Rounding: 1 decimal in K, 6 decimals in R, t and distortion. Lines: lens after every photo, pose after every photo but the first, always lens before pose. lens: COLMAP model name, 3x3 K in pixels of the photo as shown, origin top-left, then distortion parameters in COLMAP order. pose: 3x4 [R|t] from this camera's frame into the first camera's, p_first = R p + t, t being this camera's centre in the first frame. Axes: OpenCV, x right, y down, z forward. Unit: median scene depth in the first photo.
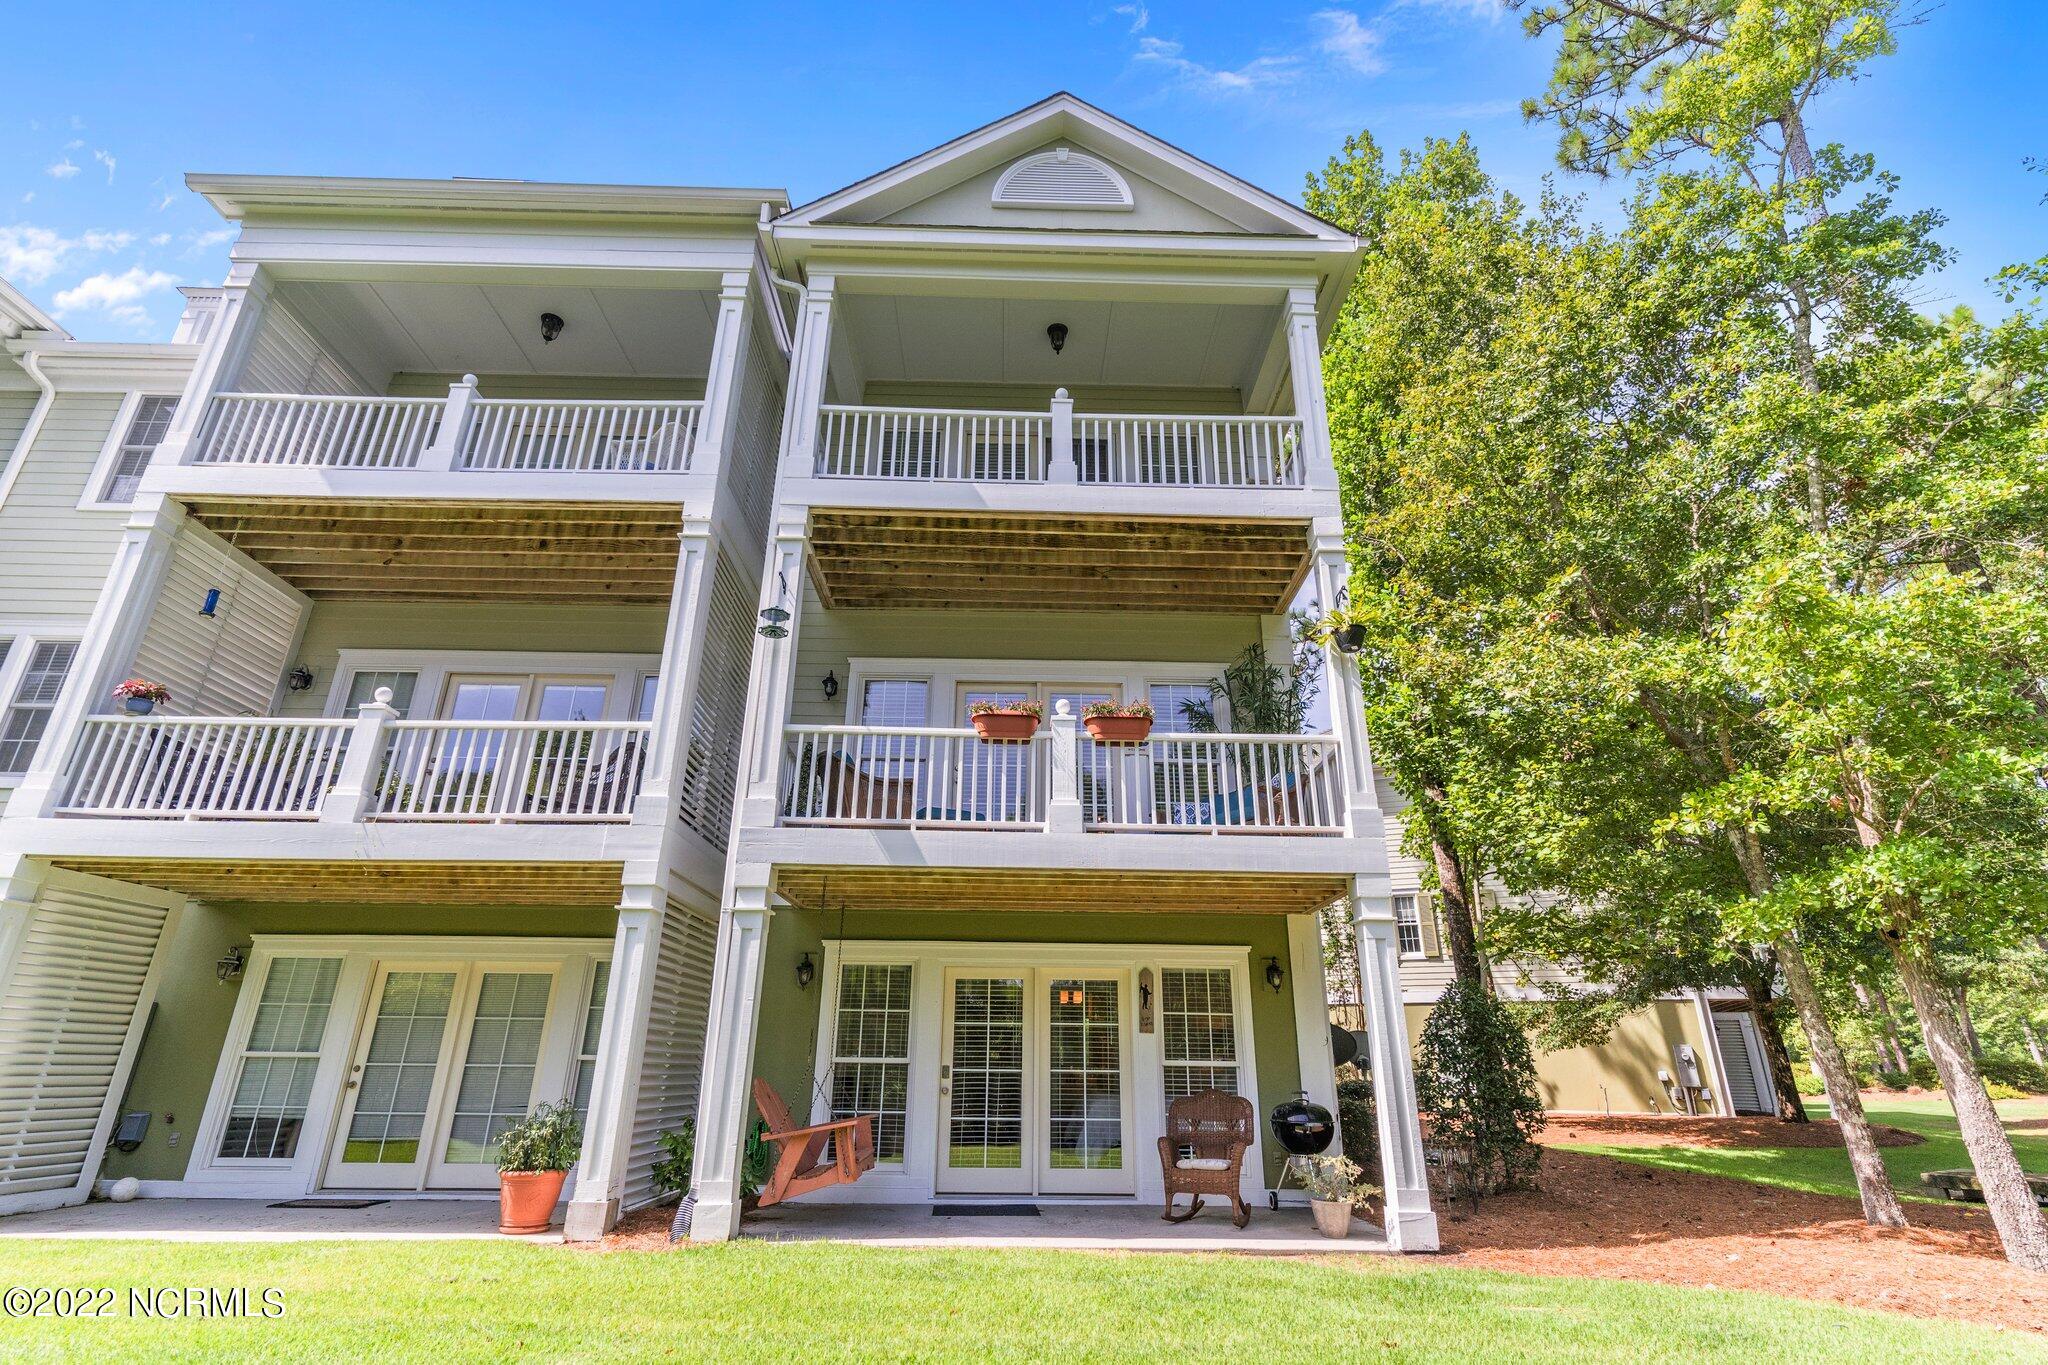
lens RADIAL K [[965.5, 0, 1028.6], [0, 965.5, 678.9], [0, 0, 1]] dist [-0.001049, -0.000785]
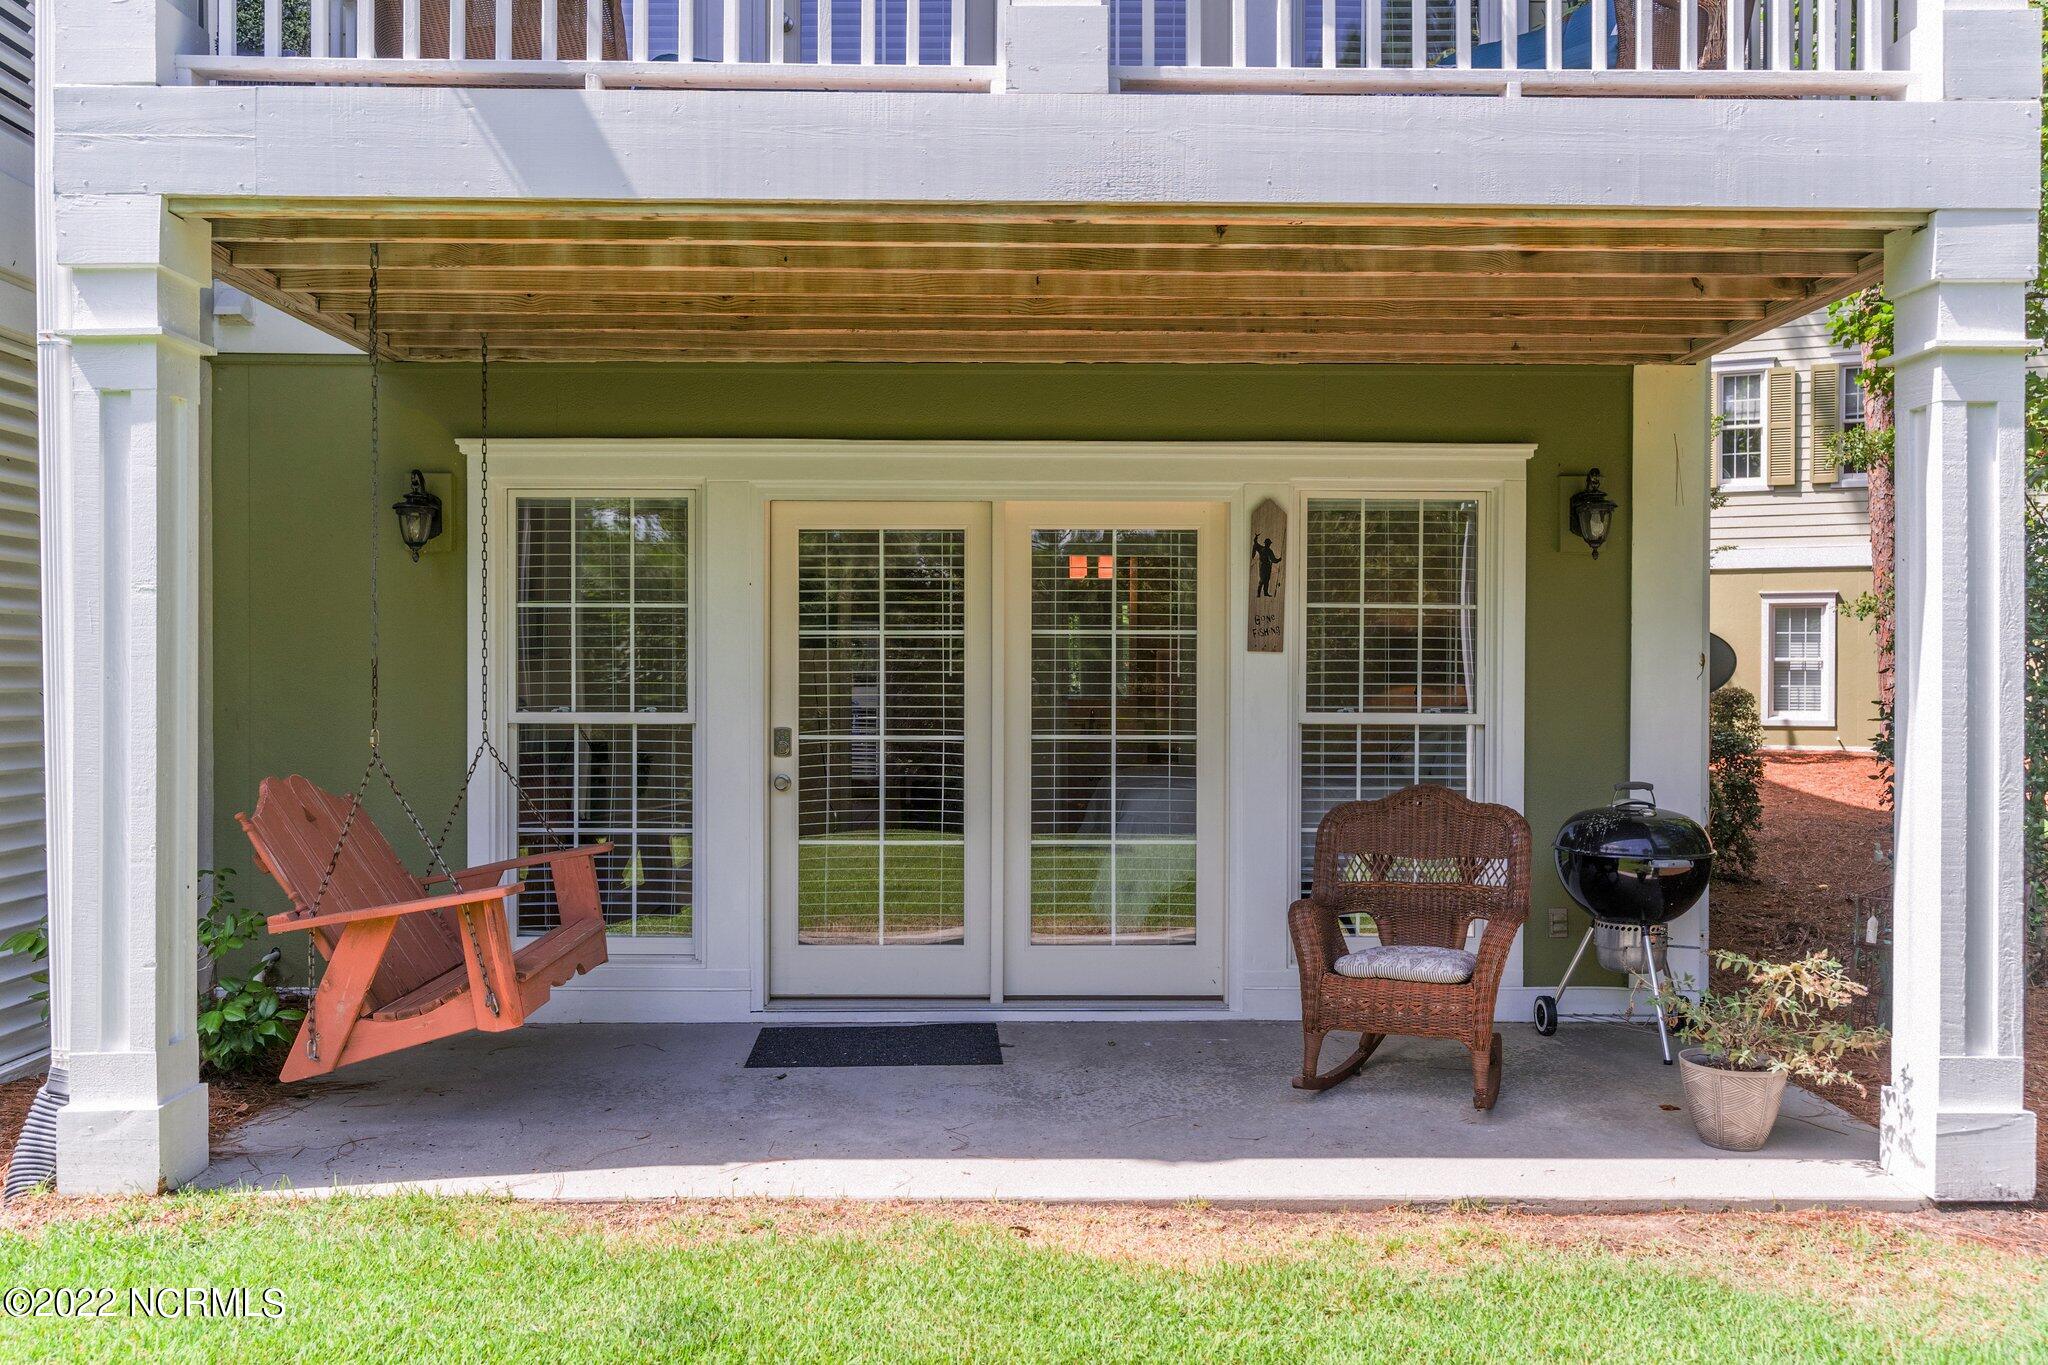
lens RADIAL K [[1642.4, 0, 1025.2], [0, 1642.4, 684.9], [0, 0, 1]] dist [0.002025, -0.001692]
pose [[0.999932, -0.007914, -0.008515, 0.026905], [0.010569, 0.923931, 0.382414, 0.114959], [0.004840, -0.382478, 0.923952, 0.358816]]
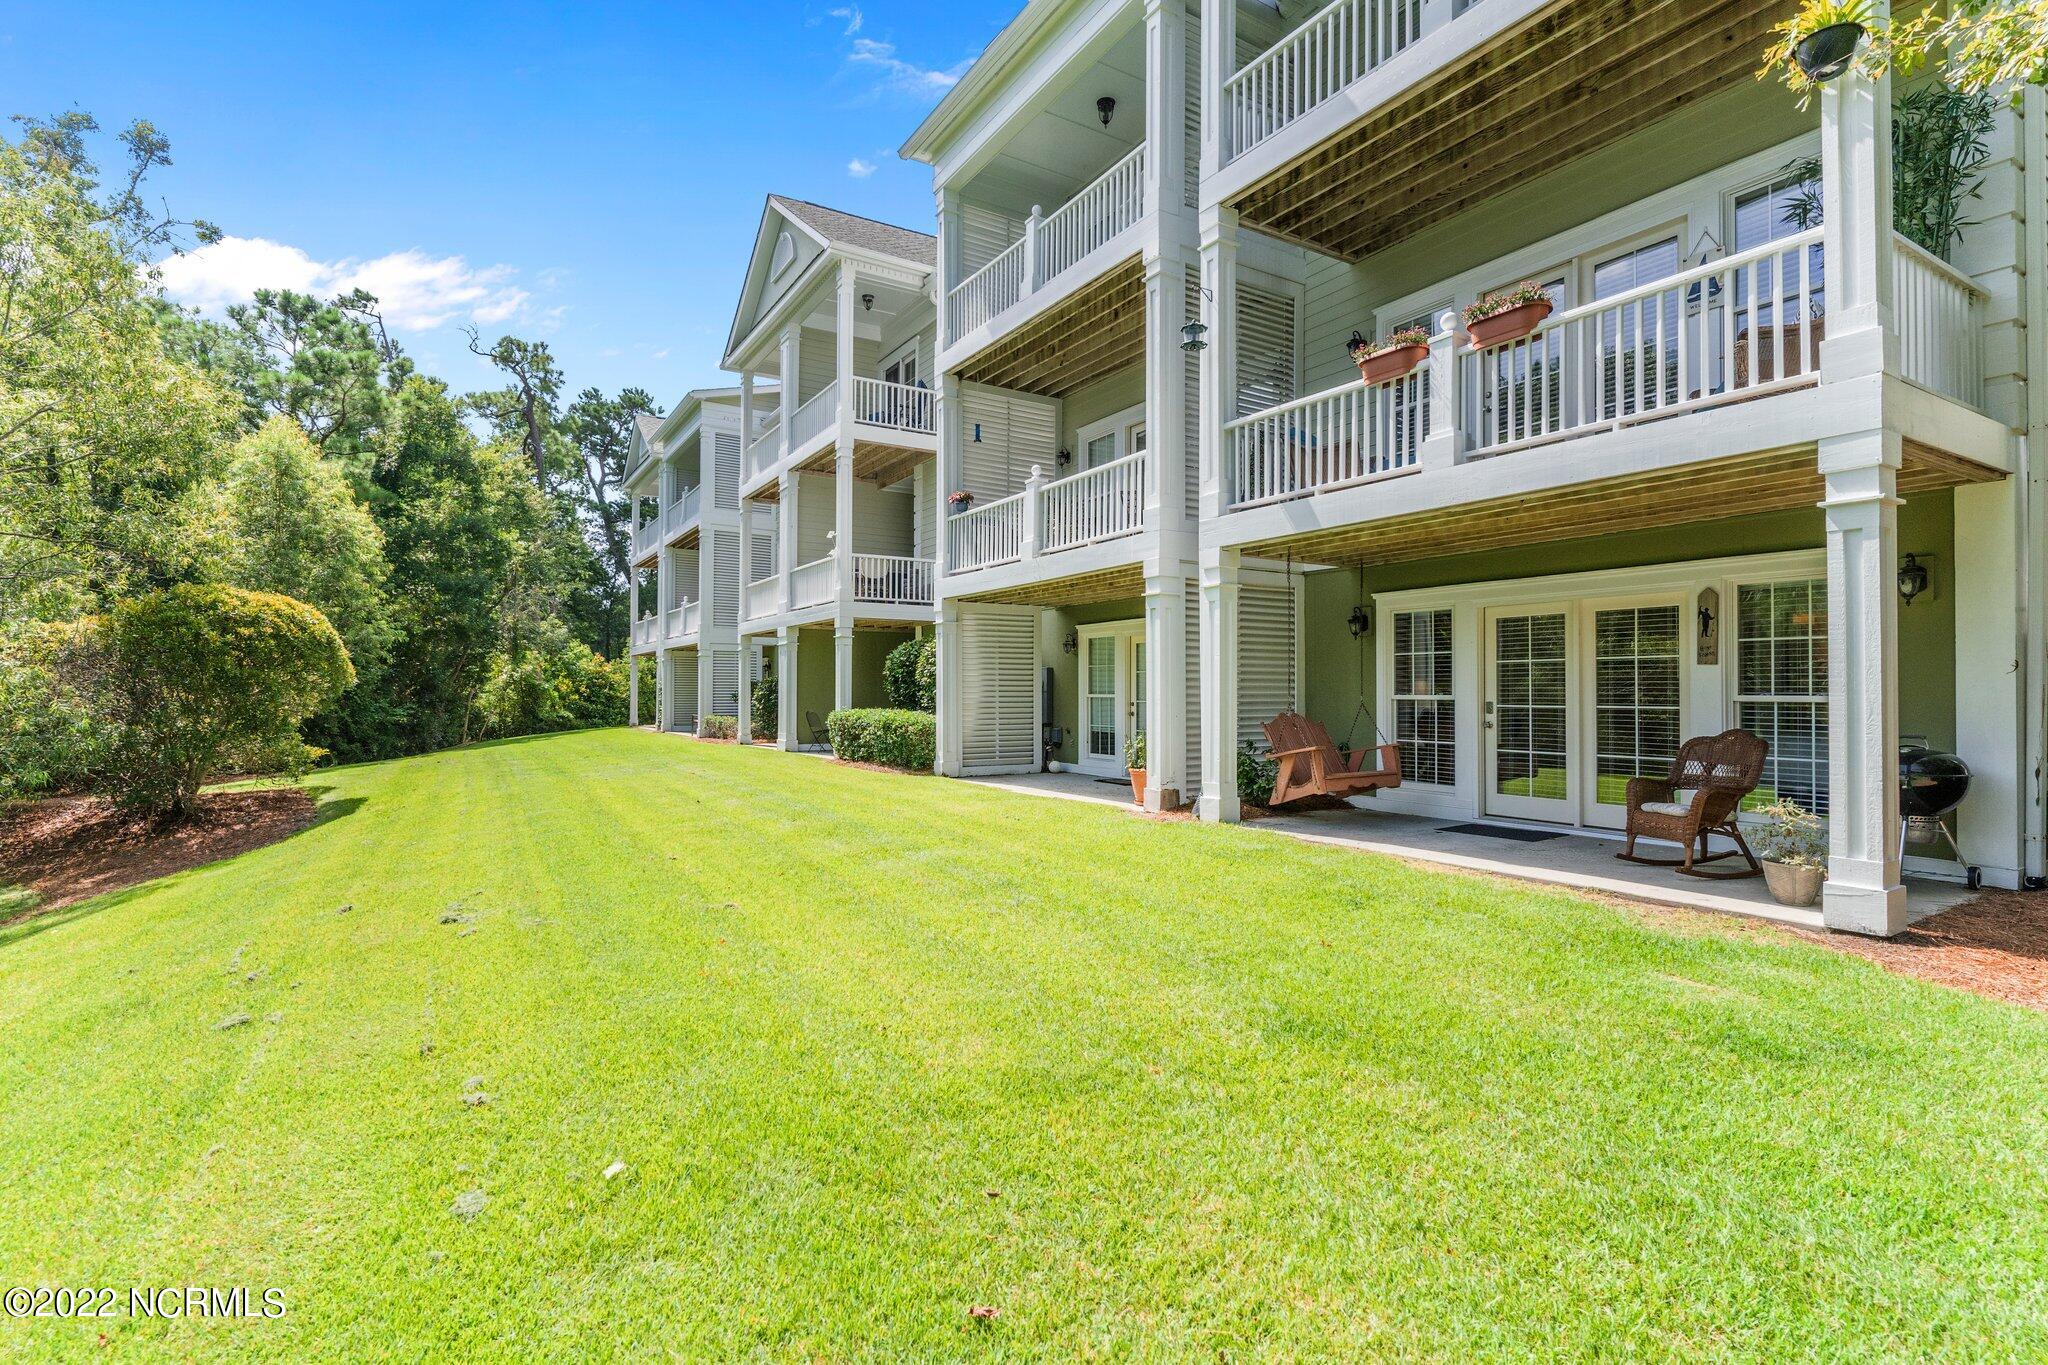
lens RADIAL K [[965.5, 0, 1017.1], [0, 965.5, 684.8], [0, 0, 1]] dist [-0.001049, -0.000785]
pose [[0.504289, -0.015971, -0.863387, 0.547947], [0.326459, 0.929153, 0.173492, 0.051796], [0.799448, -0.369351, 0.473775, 0.143505]]
